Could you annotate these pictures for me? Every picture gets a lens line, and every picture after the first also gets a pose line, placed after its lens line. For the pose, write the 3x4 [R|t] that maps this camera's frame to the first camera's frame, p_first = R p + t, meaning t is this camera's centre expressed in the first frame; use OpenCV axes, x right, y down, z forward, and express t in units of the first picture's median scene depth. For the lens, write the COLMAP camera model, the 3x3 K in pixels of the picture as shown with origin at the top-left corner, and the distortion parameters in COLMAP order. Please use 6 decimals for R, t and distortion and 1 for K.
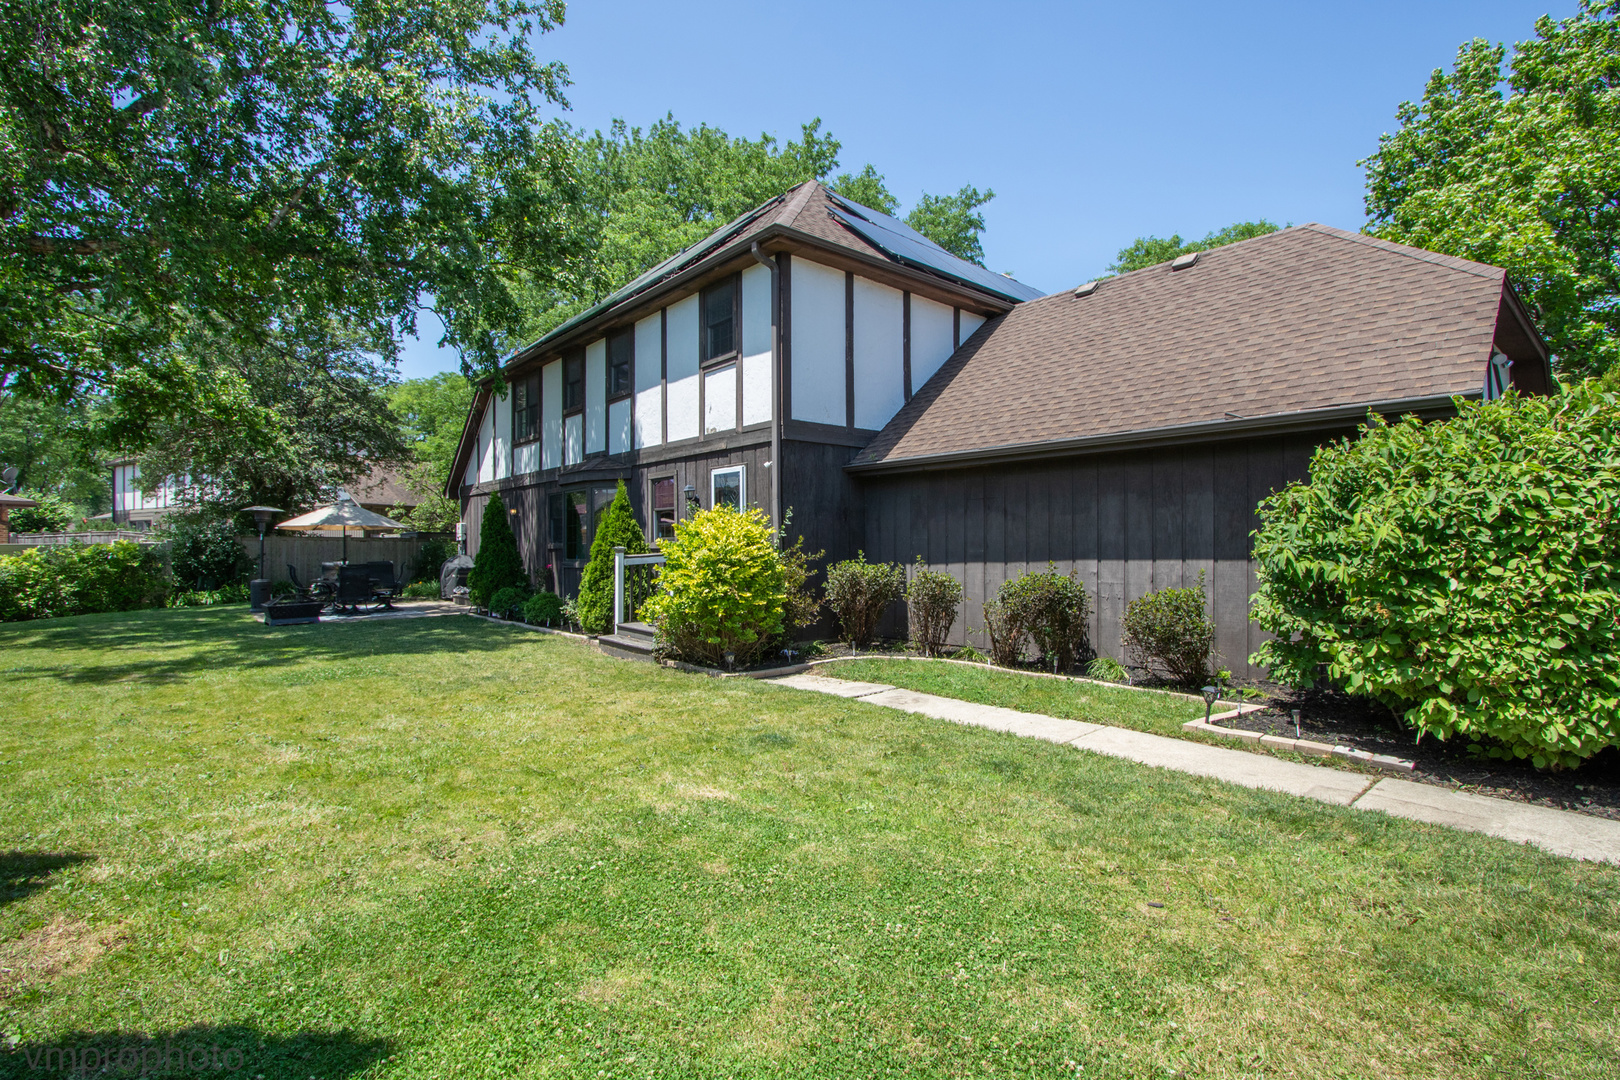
lens RADIAL K [[744.6, 0, 810.0], [0, 744.6, 540.0], [0, 0, 1]] dist [-0.000617, -0.000062]
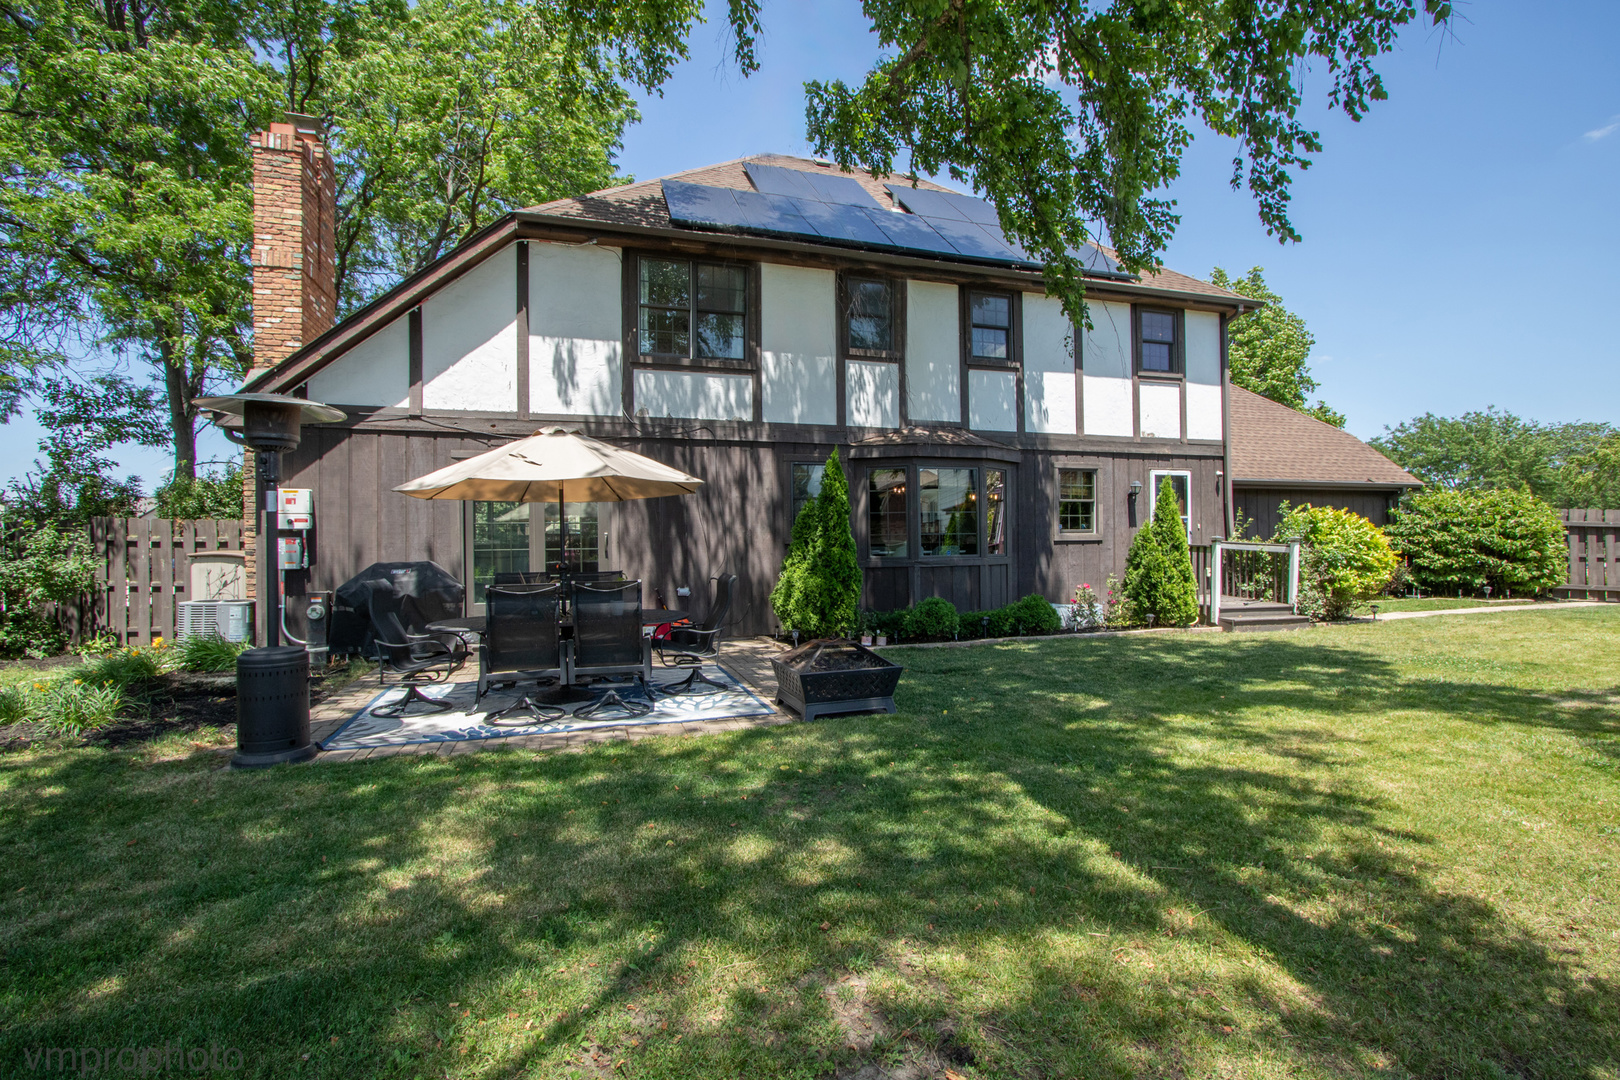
lens RADIAL K [[744.6, 0, 810.0], [0, 744.6, 540.0], [0, 0, 1]] dist [-0.000617, -0.000062]
pose [[0.395692, 0.005646, 0.918366, -1.350635], [-0.000257, 0.999982, -0.006036, 0.018746], [-0.918383, 0.002152, 0.395686, 1.013017]]
